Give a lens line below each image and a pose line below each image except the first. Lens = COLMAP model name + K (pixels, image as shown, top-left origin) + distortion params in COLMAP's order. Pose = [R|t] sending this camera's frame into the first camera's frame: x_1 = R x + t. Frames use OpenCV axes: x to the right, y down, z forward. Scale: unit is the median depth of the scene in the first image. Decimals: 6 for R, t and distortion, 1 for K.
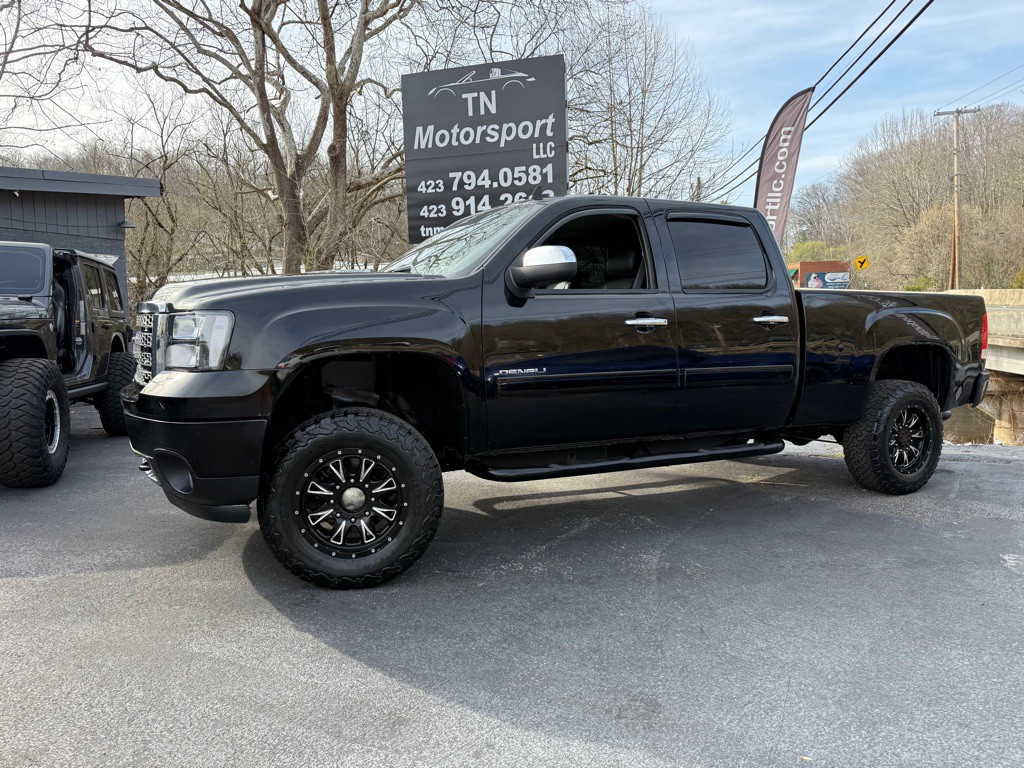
lens RADIAL K [[714.2, 0, 518.6], [0, 714.2, 386.6], [0, 0, 1]] dist [0.134360, -0.247744]
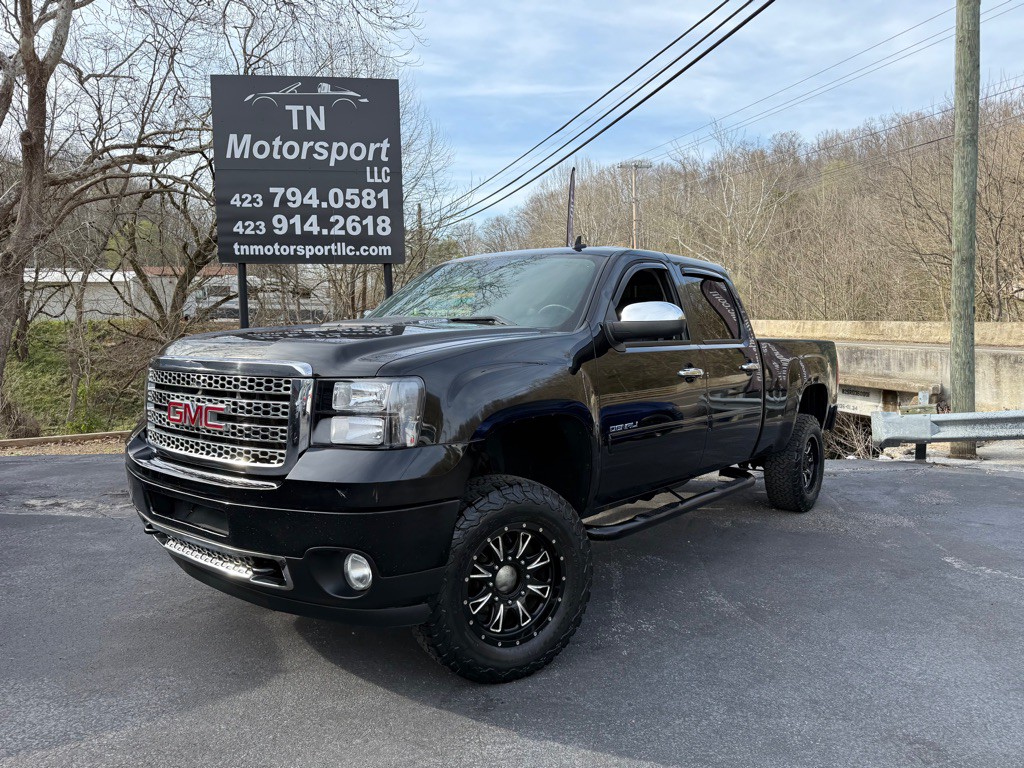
lens RADIAL K [[721.0, 0, 503.7], [0, 721.0, 381.6], [0, 0, 1]] dist [0.080579, -0.123239]
pose [[0.922363, -0.014595, 0.386048, -0.186318], [0.026295, 0.999340, -0.025044, -0.021808], [-0.385428, 0.033250, 0.922139, 0.050153]]
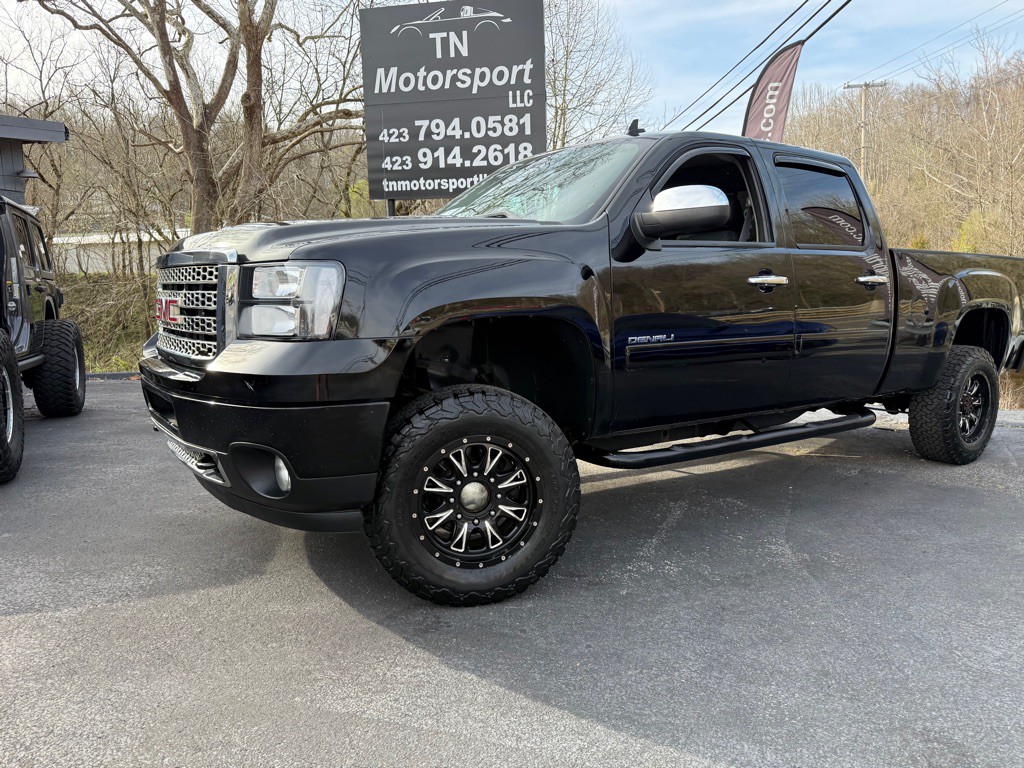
lens RADIAL K [[721.1, 0, 514.5], [0, 721.1, 391.2], [0, 0, 1]] dist [0.068048, -0.093751]
pose [[0.992441, -0.015194, 0.121775, -0.090719], [0.009059, 0.998669, 0.050771, -0.001304], [-0.122384, -0.049284, 0.991258, 0.060818]]
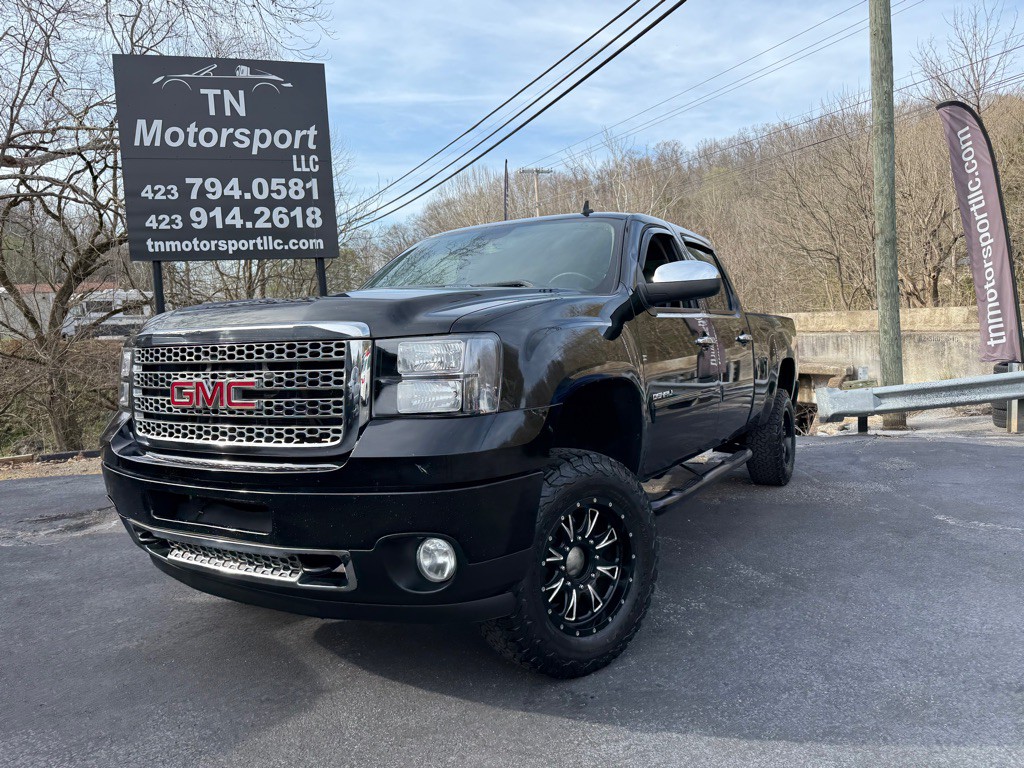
lens RADIAL K [[726.6, 0, 514.7], [0, 726.6, 379.7], [0, 0, 1]] dist [0.039242, -0.059557]
pose [[0.853391, -0.050141, 0.518855, -0.226315], [0.077462, 0.996510, -0.031107, -0.008993], [-0.515484, 0.066738, 0.854296, 0.102693]]
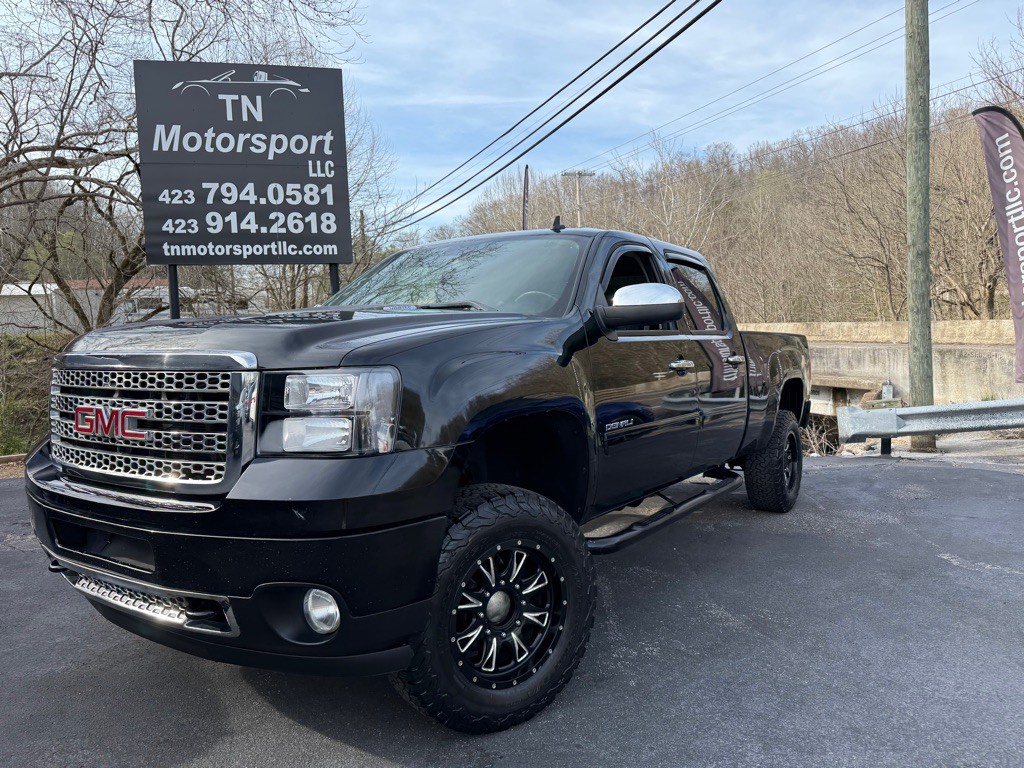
lens RADIAL K [[727.0, 0, 516.0], [0, 727.0, 381.4], [0, 0, 1]] dist [0.027761, -0.037082]
pose [[0.883487, -0.030635, 0.467452, -0.181912], [0.053082, 0.997979, -0.034921, -0.017260], [-0.465438, 0.055666, 0.883328, 0.095853]]
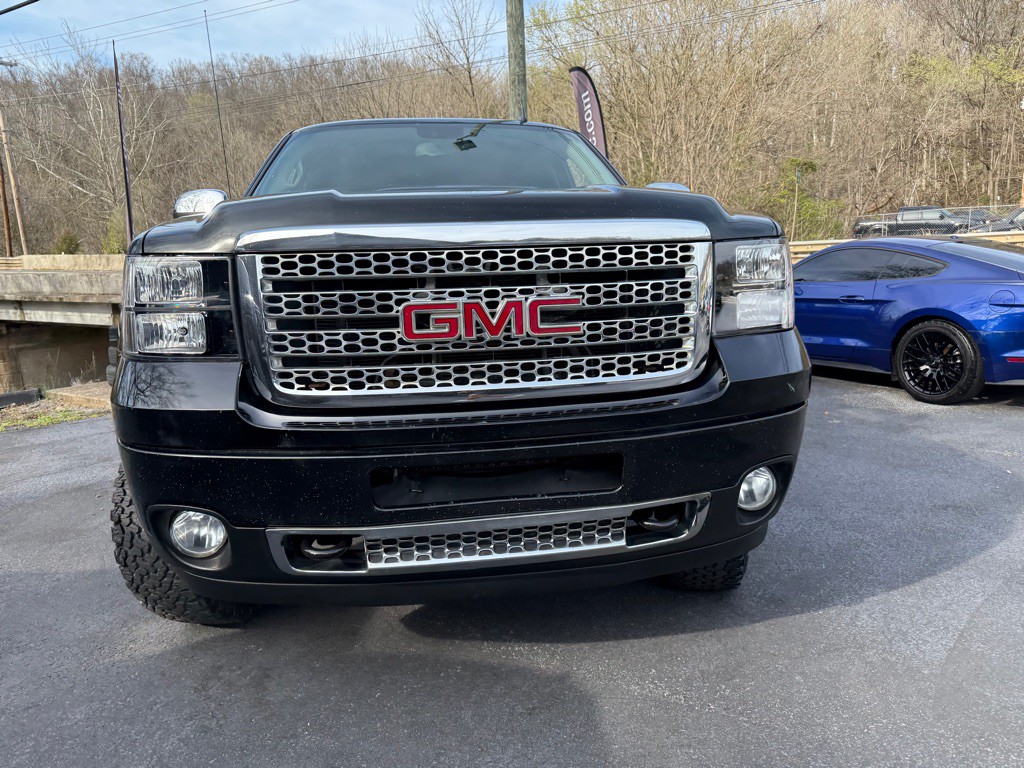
lens RADIAL K [[721.1, 0, 514.5], [0, 721.1, 391.2], [0, 0, 1]] dist [0.068048, -0.093751]
pose [[0.346283, -0.163986, 0.923686, -0.339168], [0.118131, 0.984389, 0.130476, -0.023801], [-0.930663, 0.063934, 0.360249, 0.290244]]
